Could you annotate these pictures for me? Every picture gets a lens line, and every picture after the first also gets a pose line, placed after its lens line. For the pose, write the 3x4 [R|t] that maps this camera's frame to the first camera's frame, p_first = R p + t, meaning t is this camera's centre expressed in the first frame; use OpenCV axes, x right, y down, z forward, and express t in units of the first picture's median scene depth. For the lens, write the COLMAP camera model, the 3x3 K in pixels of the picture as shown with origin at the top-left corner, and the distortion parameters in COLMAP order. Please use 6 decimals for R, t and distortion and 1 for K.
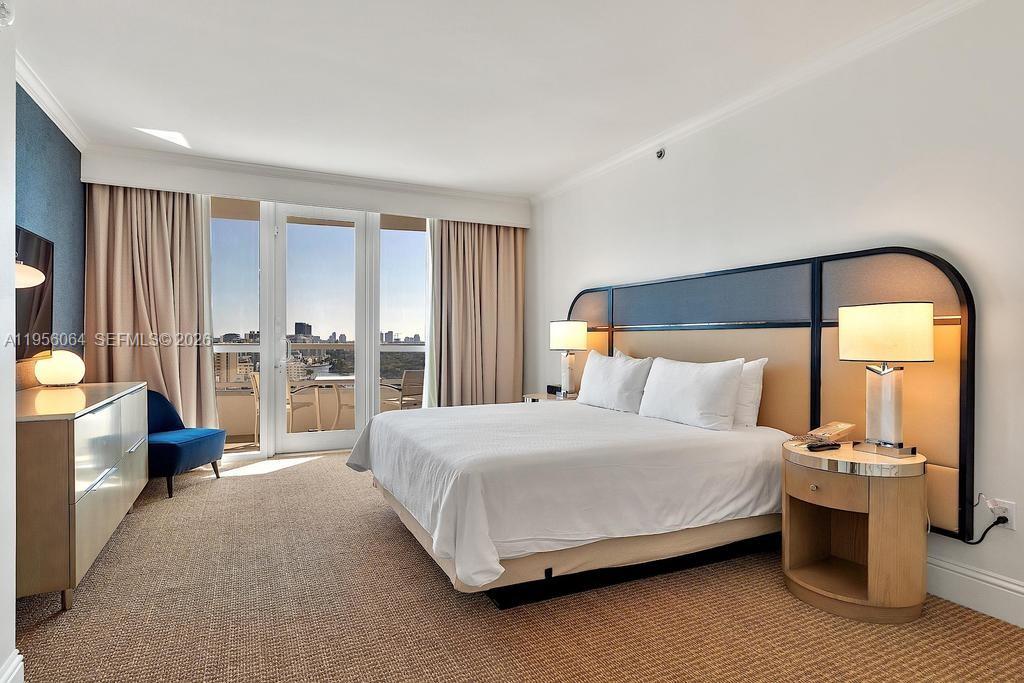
lens RADIAL K [[552.8, 0, 512.0], [0, 552.8, 341.5], [0, 0, 1]] dist [0.000176, 0.000847]
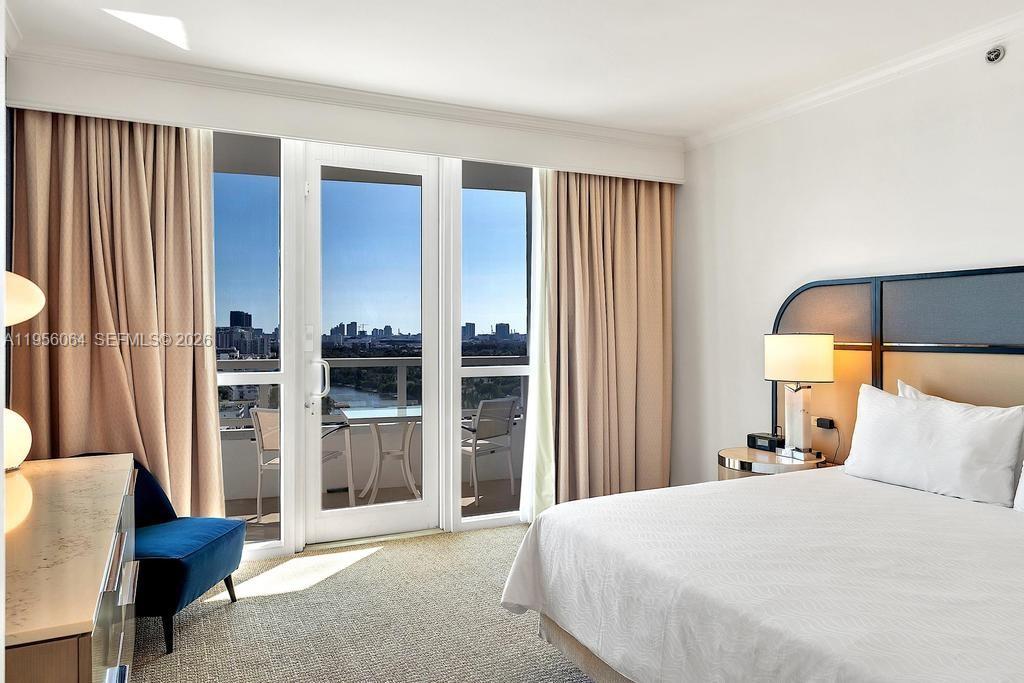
lens RADIAL K [[712.3, 0, 514.7], [0, 712.3, 327.9], [0, 0, 1]] dist [0.006806, 0.001457]
pose [[0.999966, -0.004922, 0.006672, -0.220692], [0.004979, 0.999950, -0.008641, -0.037825], [-0.006629, 0.008674, 0.999940, 0.211708]]
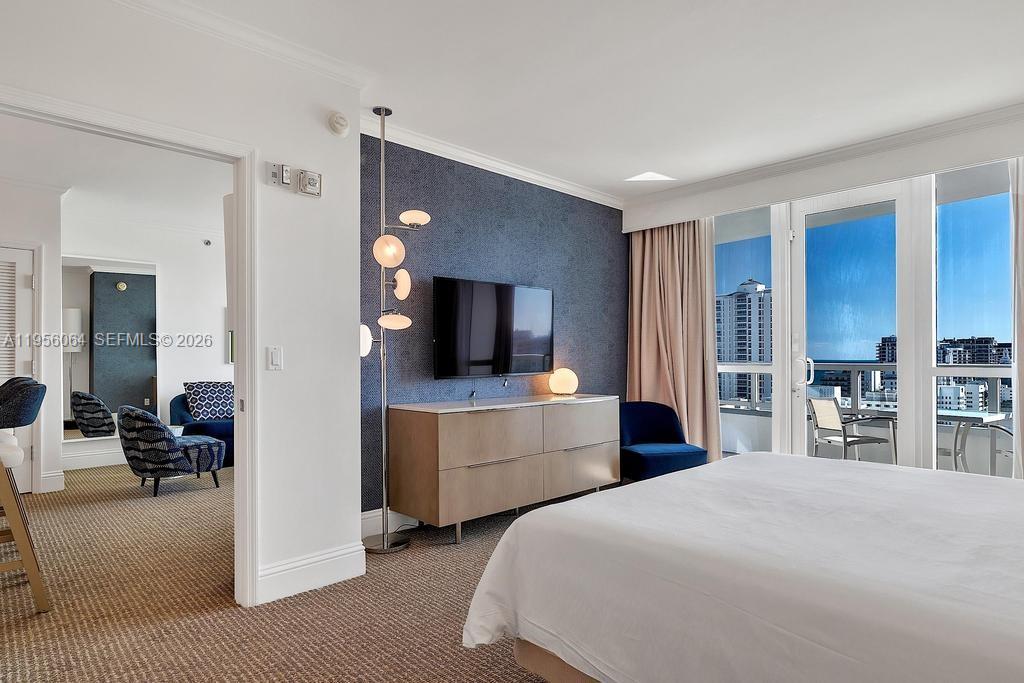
lens RADIAL K [[564.4, 0, 512.7], [0, 564.4, 356.3], [0, 0, 1]] dist [-0.001893, -0.000997]
pose [[0.300351, -0.003427, -0.953823, 0.333171], [0.000595, 0.999994, -0.003406, -0.005925], [0.953829, 0.000456, 0.300351, 0.349029]]
